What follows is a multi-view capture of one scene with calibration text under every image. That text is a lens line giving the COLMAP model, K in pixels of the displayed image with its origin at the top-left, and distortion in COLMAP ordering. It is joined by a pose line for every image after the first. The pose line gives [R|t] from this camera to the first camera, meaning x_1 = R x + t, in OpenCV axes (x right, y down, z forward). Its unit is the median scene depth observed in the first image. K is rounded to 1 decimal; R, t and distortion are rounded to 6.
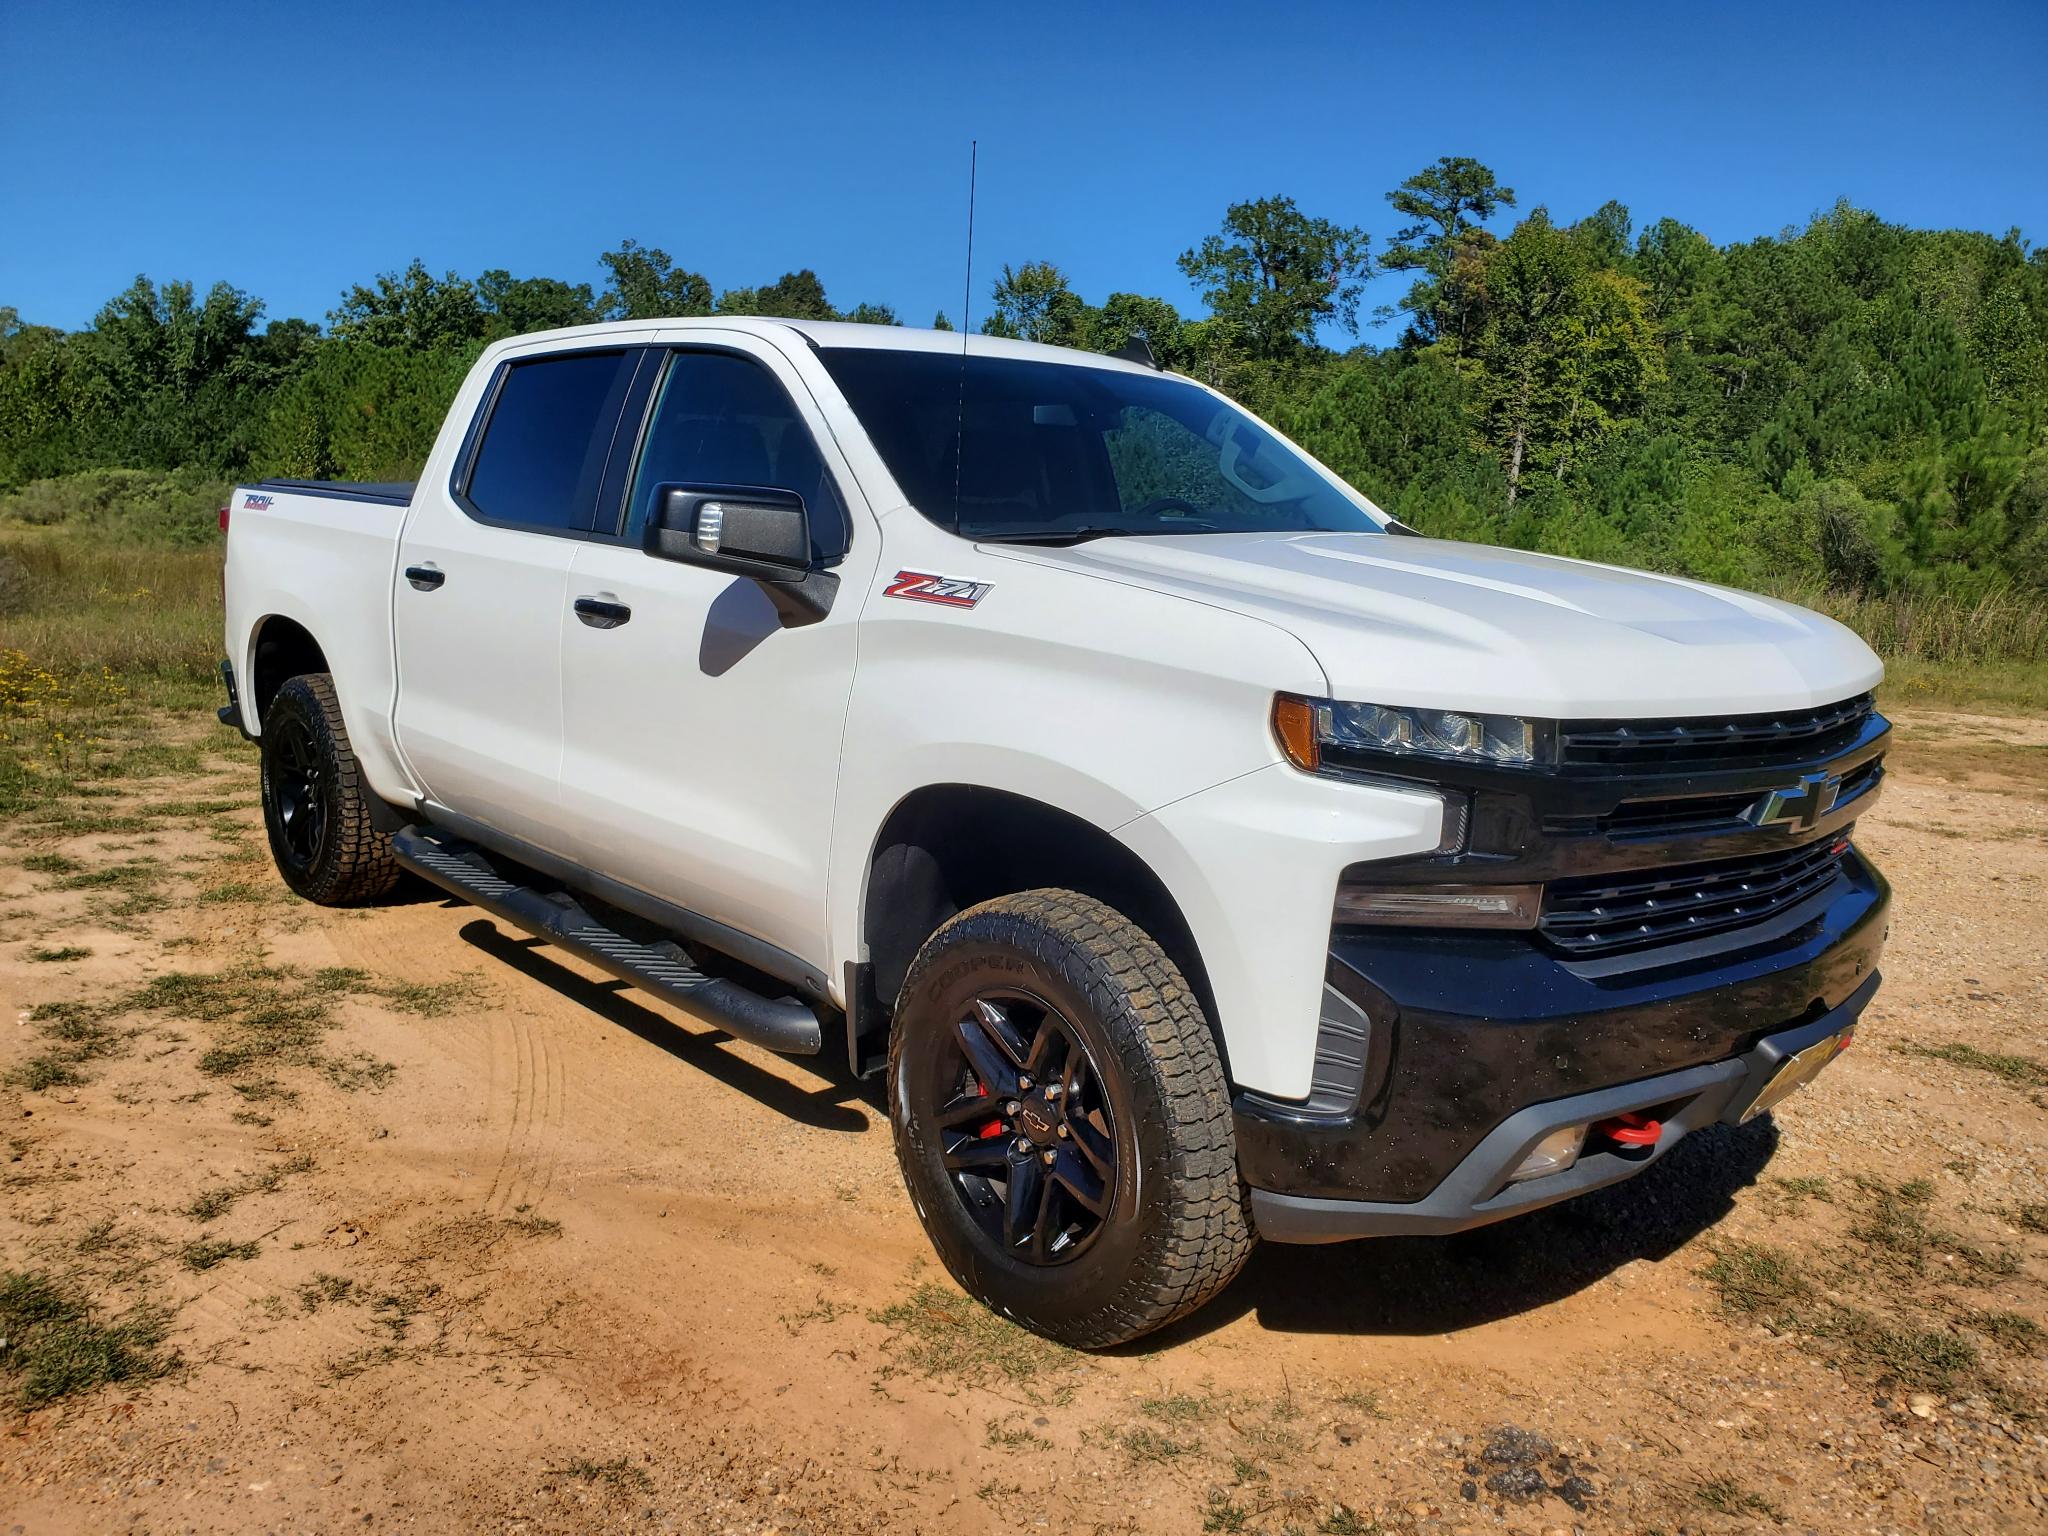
lens RADIAL K [[1618.7, 0, 1019.8], [0, 1618.7, 762.0], [0, 0, 1]] dist [0.005546, 0.016352]
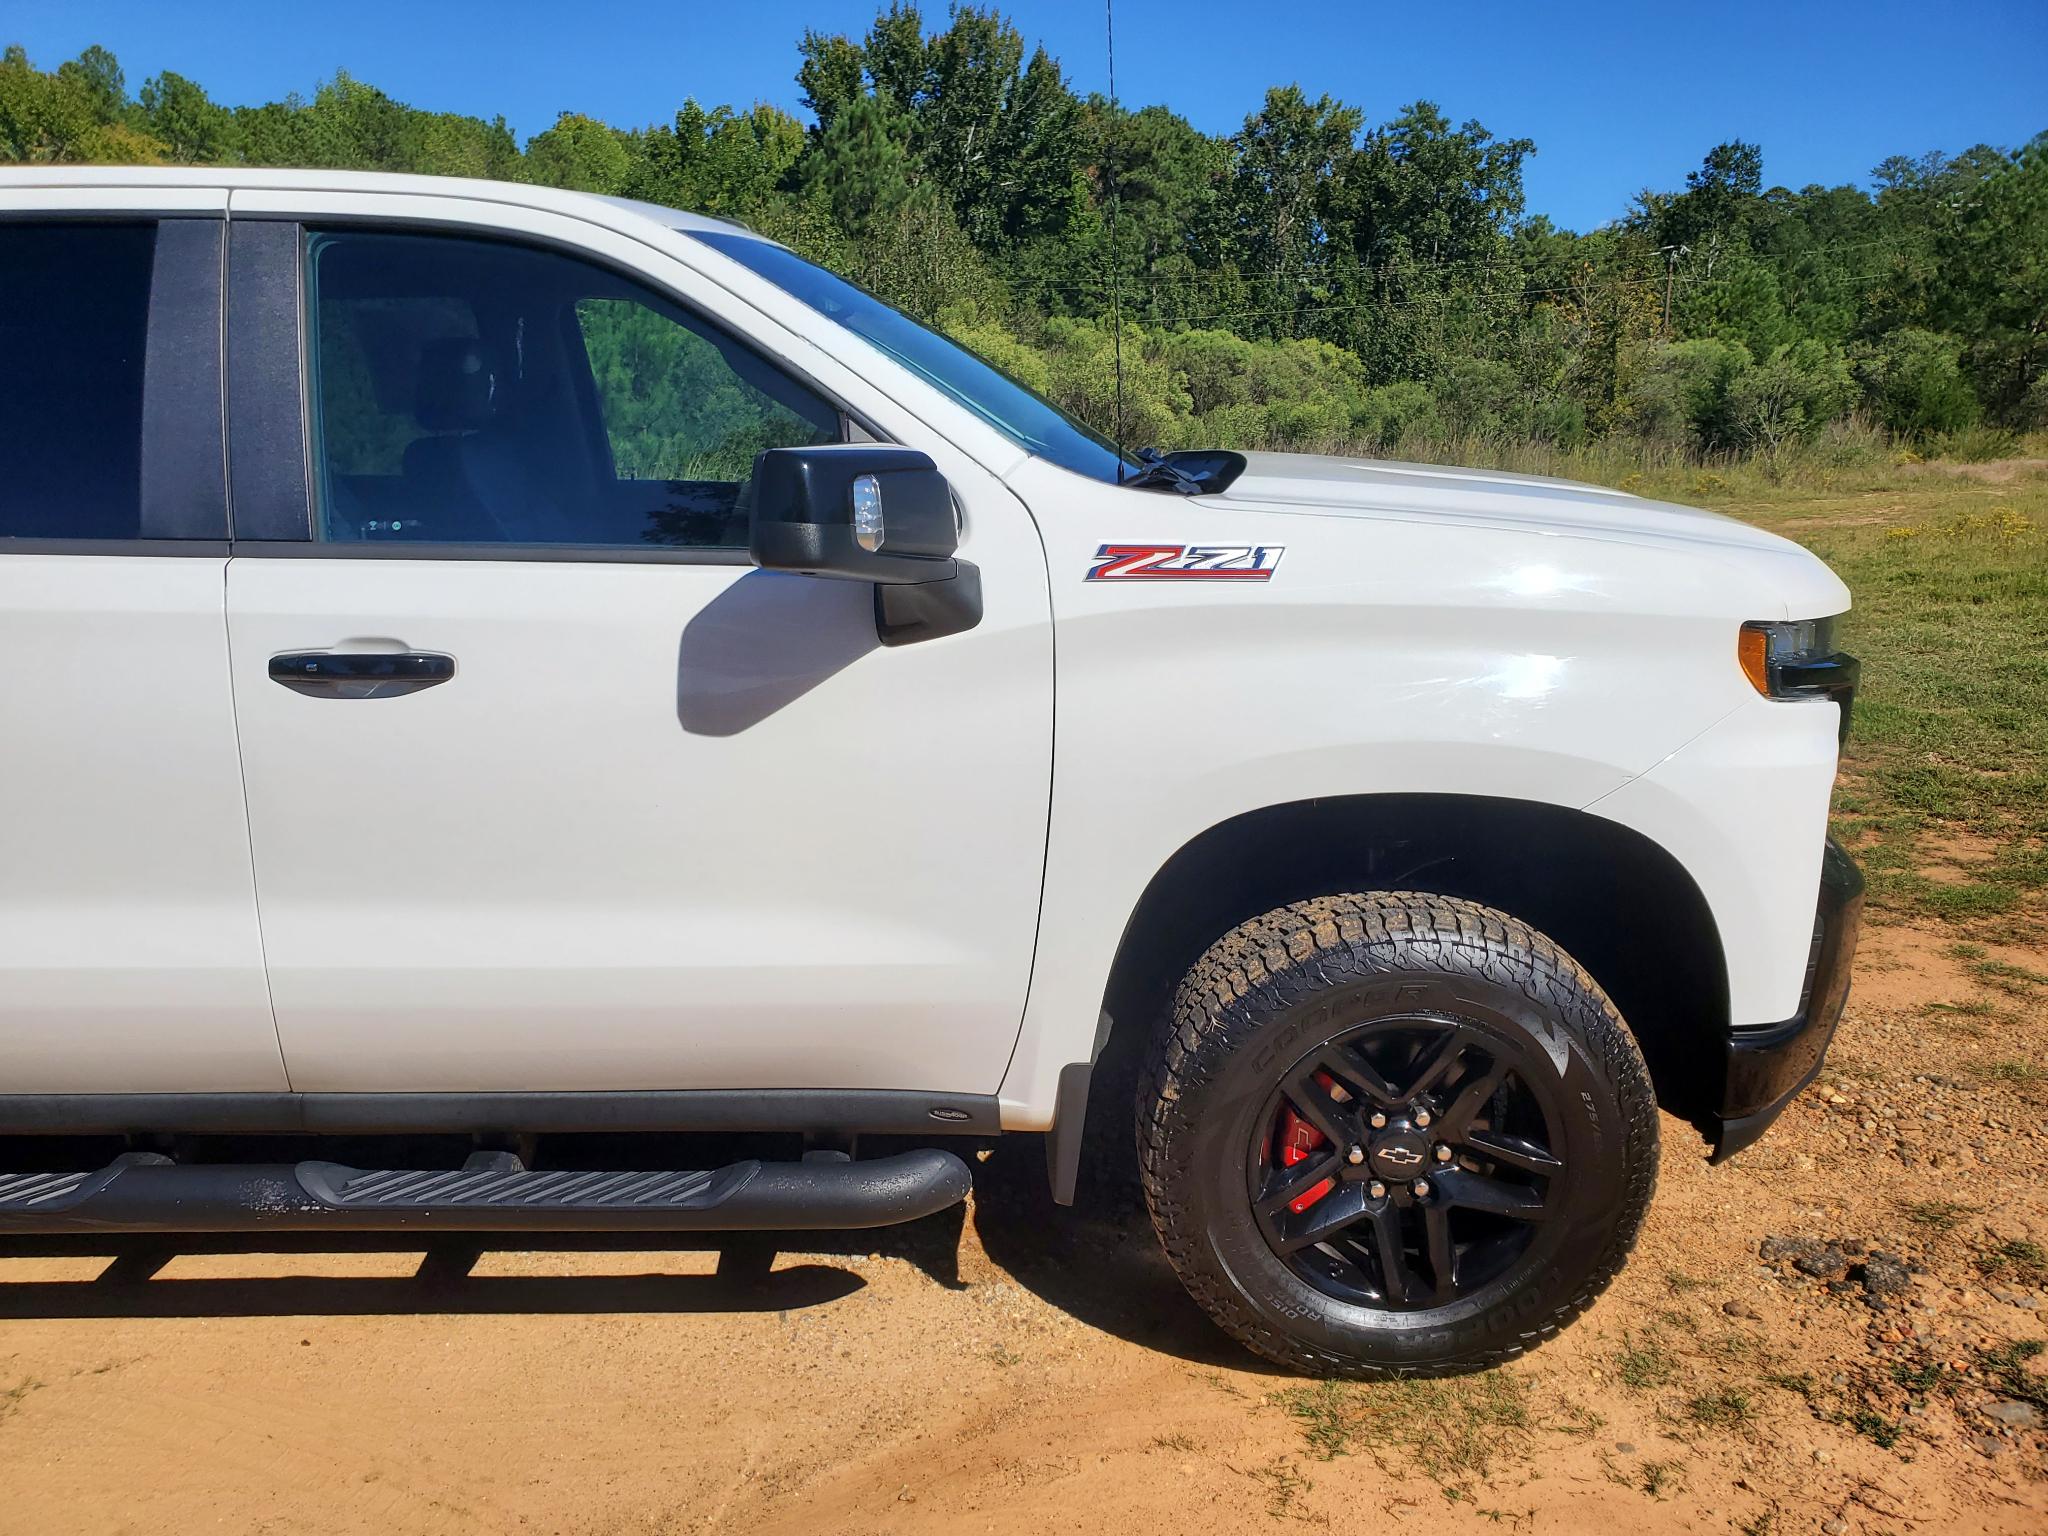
lens RADIAL K [[1646.1, 0, 1017.3], [0, 1646.1, 763.8], [0, 0, 1]] dist [-0.075283, 0.160282]
pose [[0.671102, -0.208967, 0.711305, -0.049875], [0.157490, 0.977739, 0.138651, -0.009799], [-0.724444, 0.018975, 0.689073, 0.037643]]
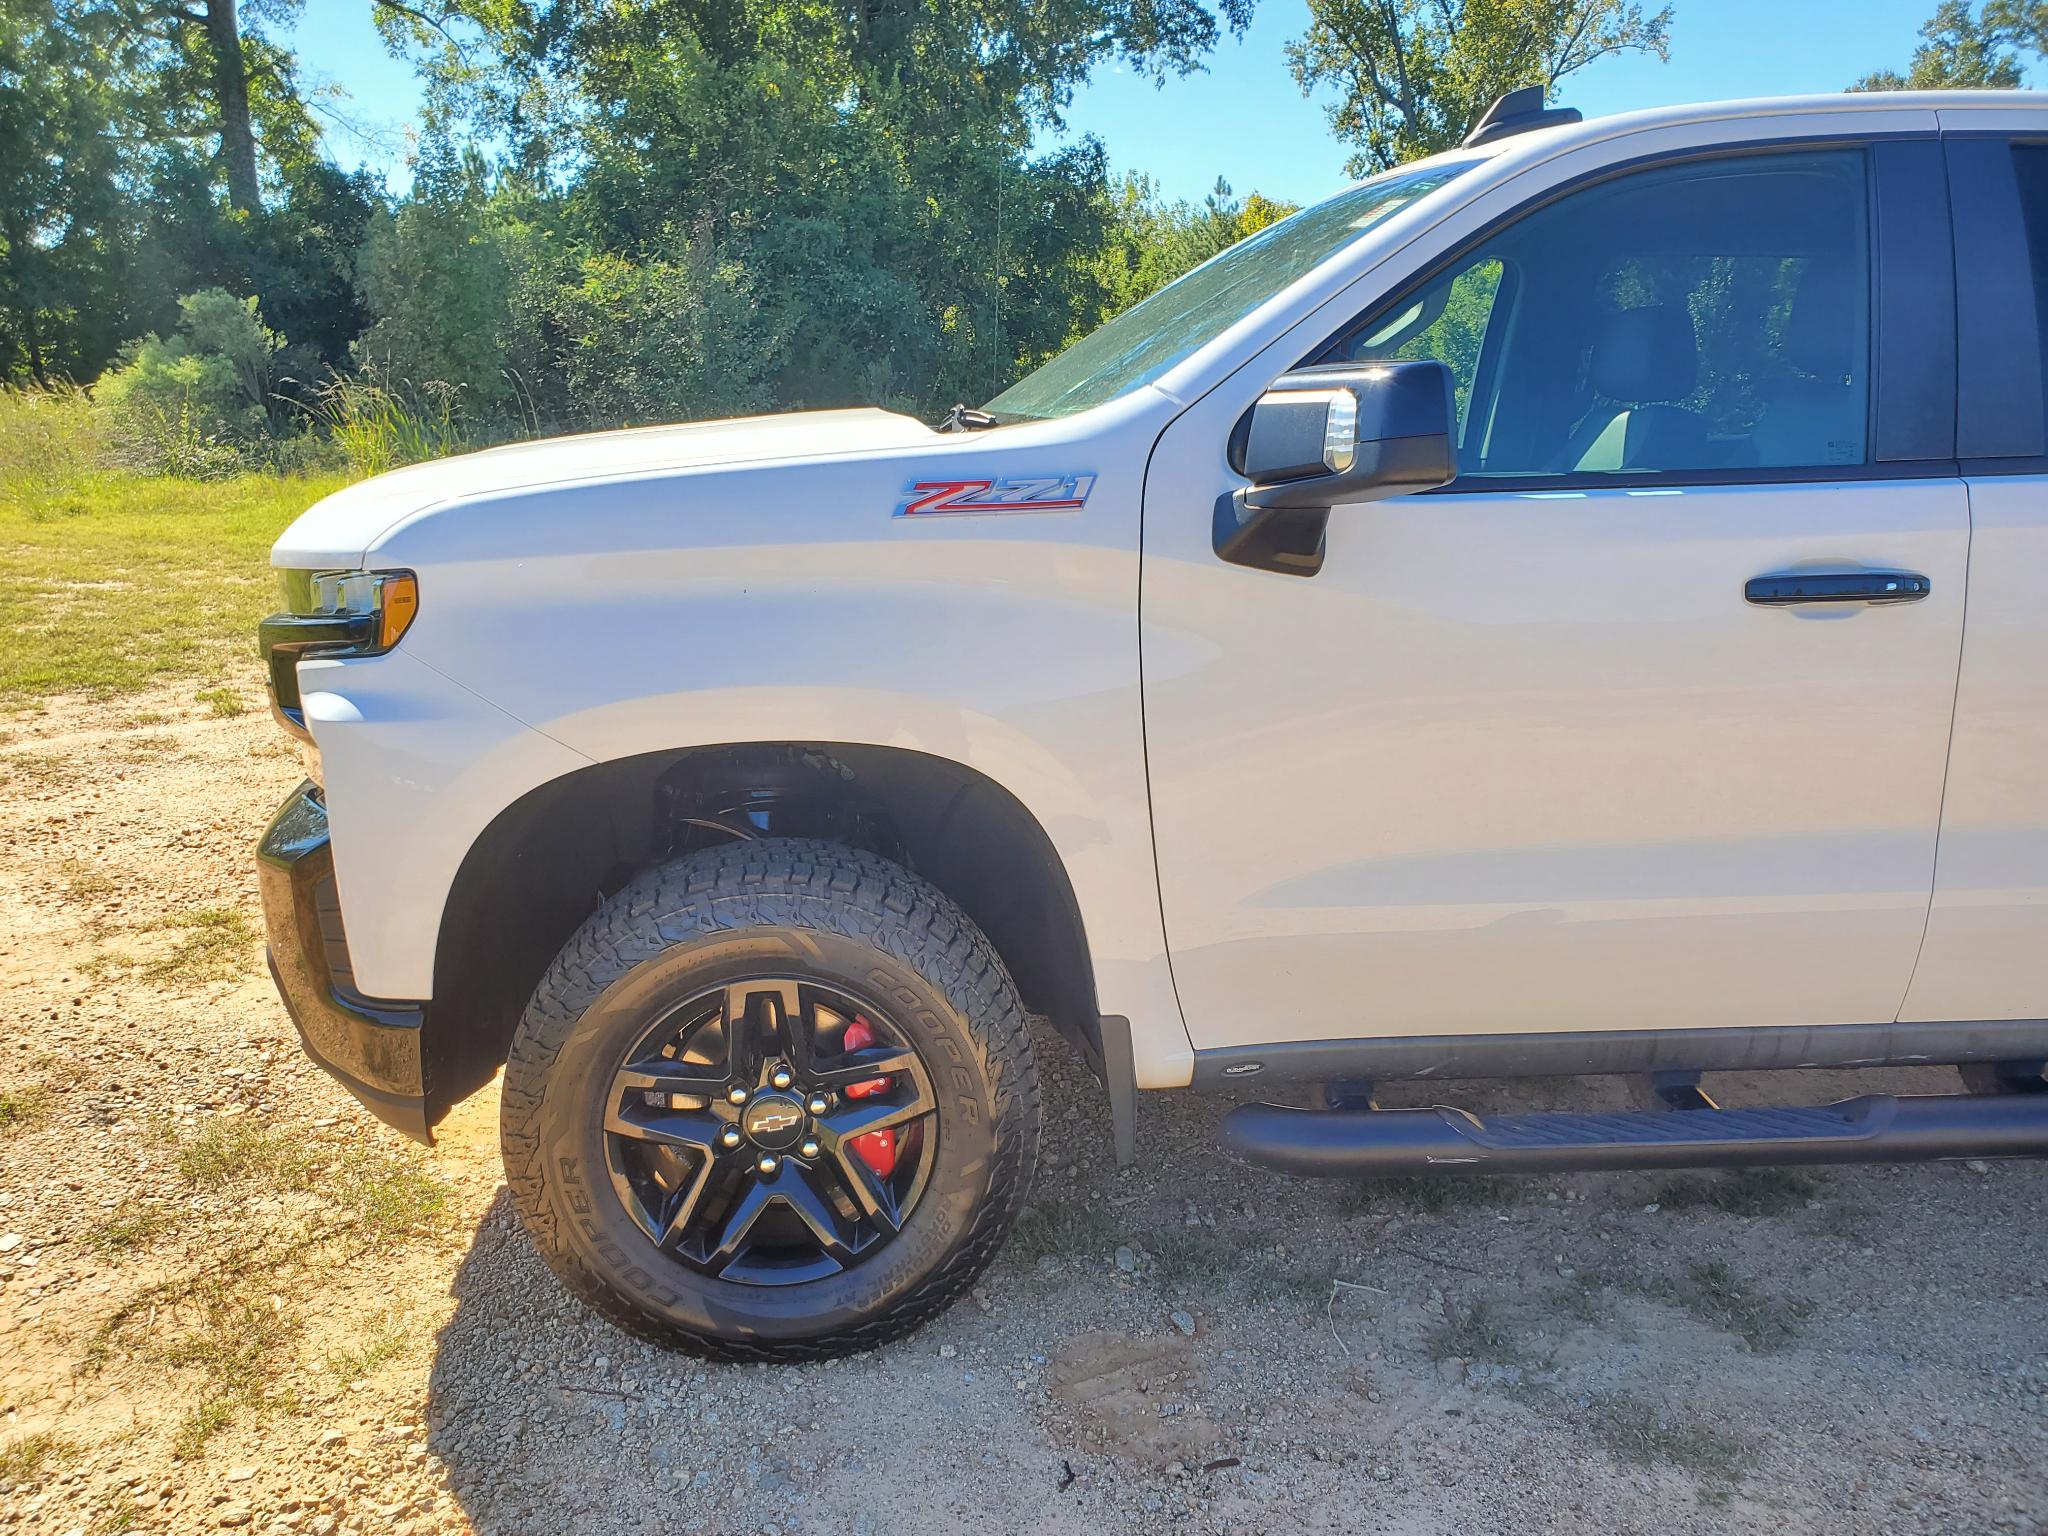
lens RADIAL K [[1618.7, 0, 1019.8], [0, 1618.7, 762.0], [0, 0, 1]] dist [0.005546, 0.016352]
pose [[-0.616275, 0.129084, -0.776880, 0.072410], [-0.151466, 0.948630, 0.277775, -0.018160], [0.772828, 0.288856, -0.565065, 0.135803]]
